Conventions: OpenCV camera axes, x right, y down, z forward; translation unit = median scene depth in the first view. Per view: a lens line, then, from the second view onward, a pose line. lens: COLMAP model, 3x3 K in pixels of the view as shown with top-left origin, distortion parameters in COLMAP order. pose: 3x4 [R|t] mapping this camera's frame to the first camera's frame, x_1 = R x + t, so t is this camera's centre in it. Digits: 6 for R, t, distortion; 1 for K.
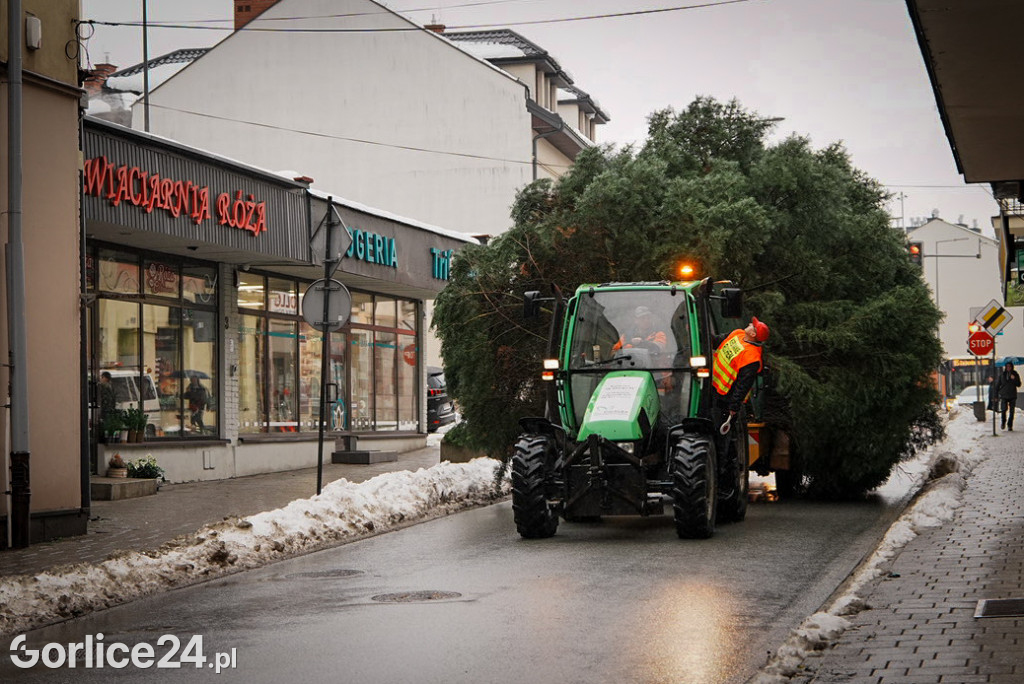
lens RADIAL K [[2717.0, 0, 509.5], [0, 2717.0, 344.0], [0, 0, 1]] dist [0.034495, -1.716013]
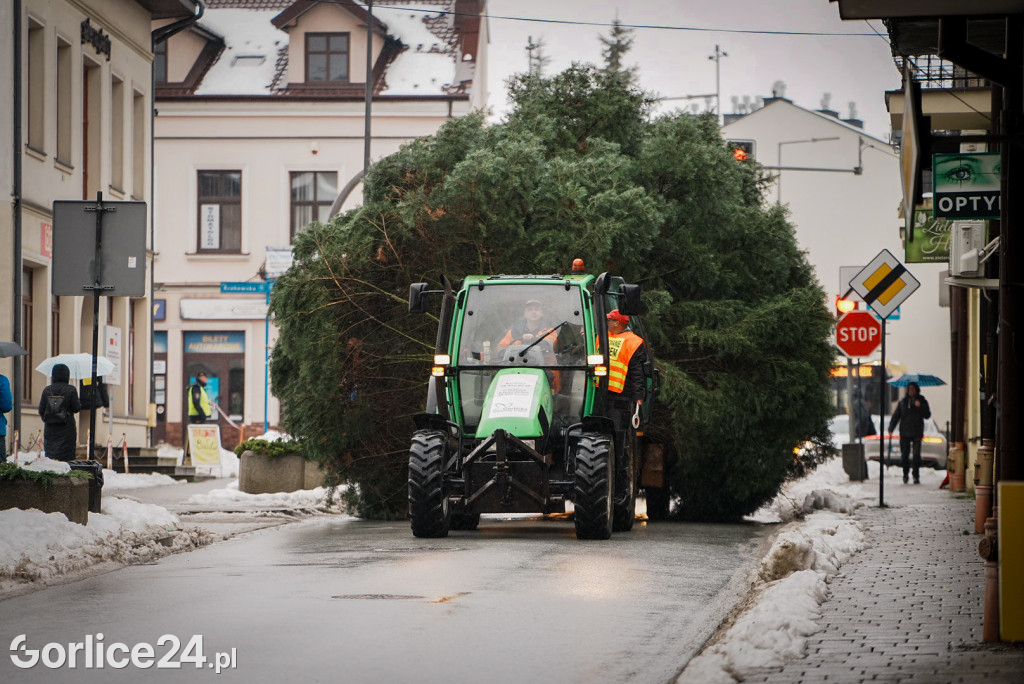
lens RADIAL K [[2745.4, 0, 511.1], [0, 2745.4, 418.0], [0, 0, 1]] dist [-0.482333, -1.423733]
pose [[0.998870, 0.030354, 0.036563, 0.006902], [-0.031395, 0.999108, 0.028242, -0.000057], [-0.035673, -0.029358, 0.998932, 0.038360]]
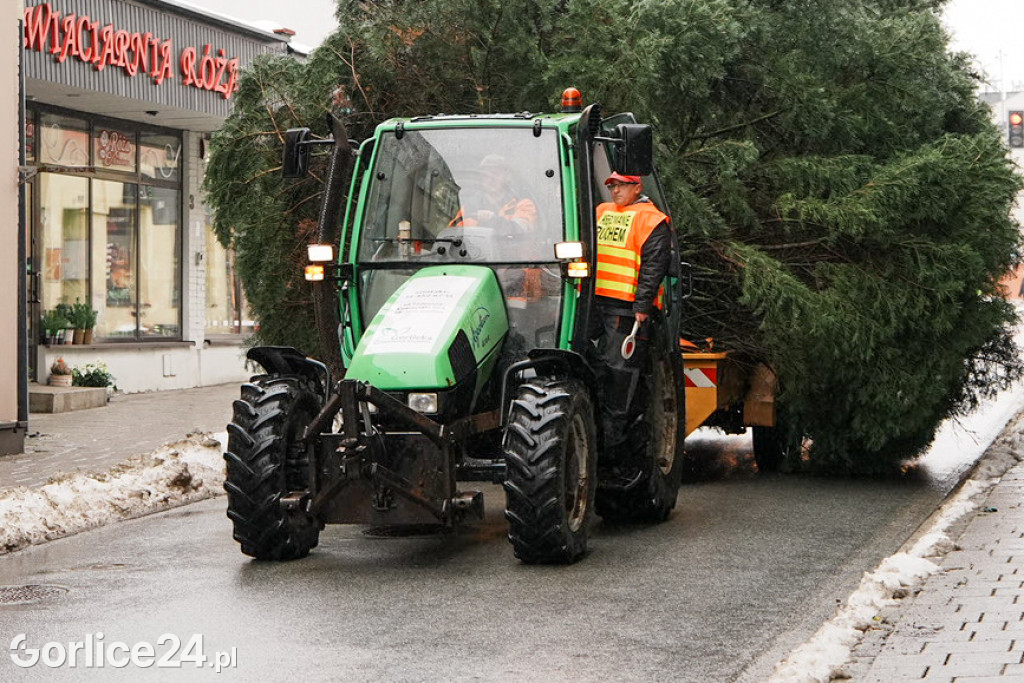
lens RADIAL K [[2717.0, 0, 509.5], [0, 2717.0, 343.5], [0, 0, 1]] dist [0.034495, -1.716013]
pose [[0.998978, 0.009545, -0.044175, 0.032710], [-0.007752, 0.999146, 0.040579, 0.000969], [0.044524, -0.040195, 0.998199, 0.174849]]
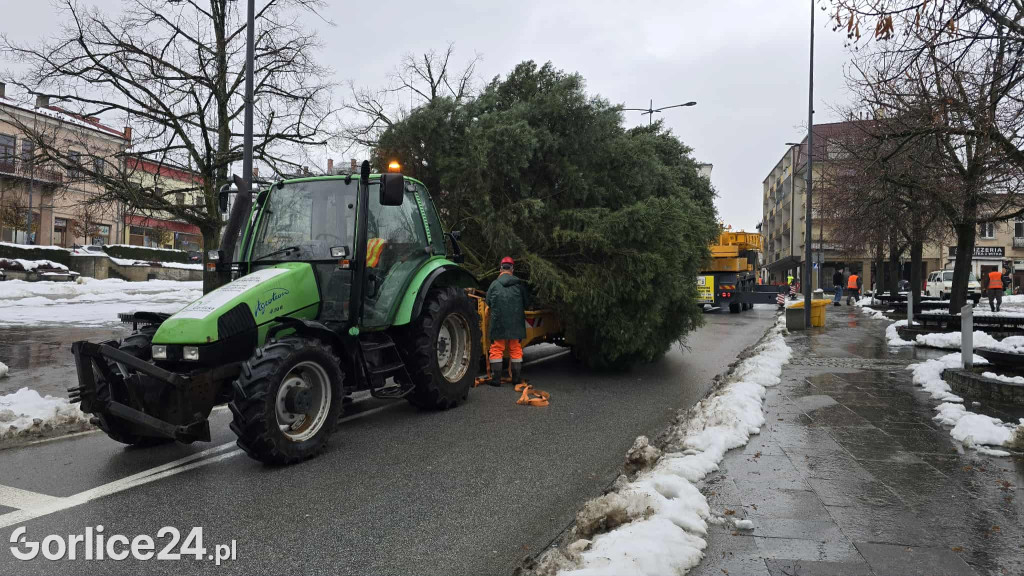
lens RADIAL K [[699.5, 0, 512.0], [0, 699.5, 288.0], [0, 0, 1]] dist [0.048824, -0.000033]
pose [[0.971564, 0.021108, -0.235836, 0.071502], [-0.011089, 0.998982, 0.043730, 0.002766], [0.236519, -0.039871, 0.970809, 0.315224]]
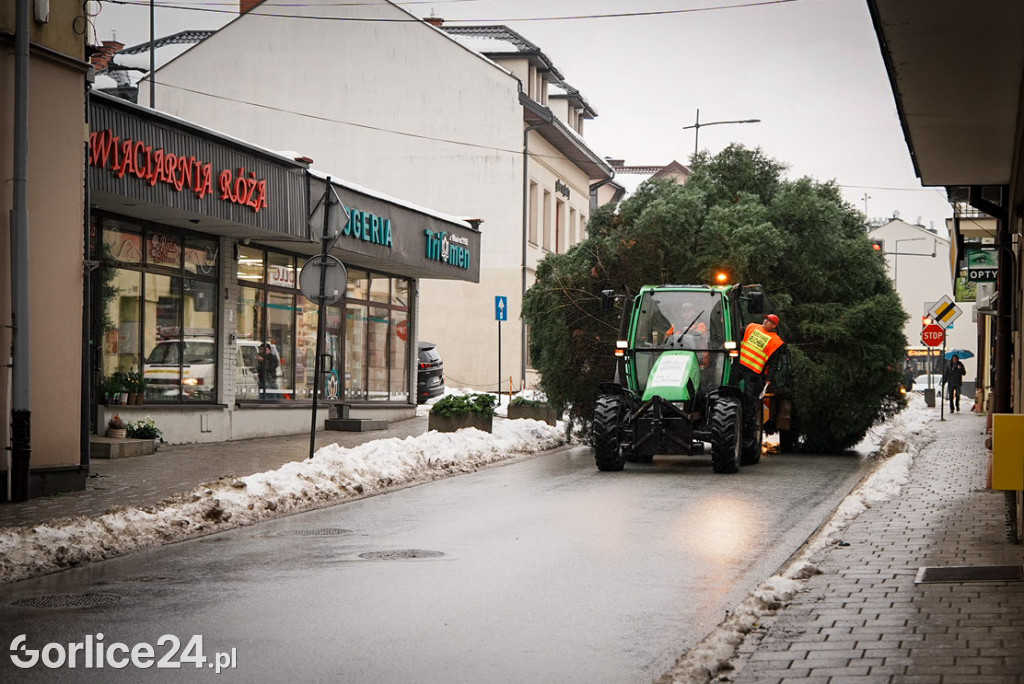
lens RADIAL K [[3135.7, 0, 511.7], [0, 3135.7, 595.1], [0, 0, 1]] dist [0.347199, -4.700507]
pose [[0.998635, 0.027466, 0.044425, -0.045932], [-0.031268, 0.995694, 0.087270, -0.001512], [-0.041837, -0.088540, 0.995194, -0.248292]]
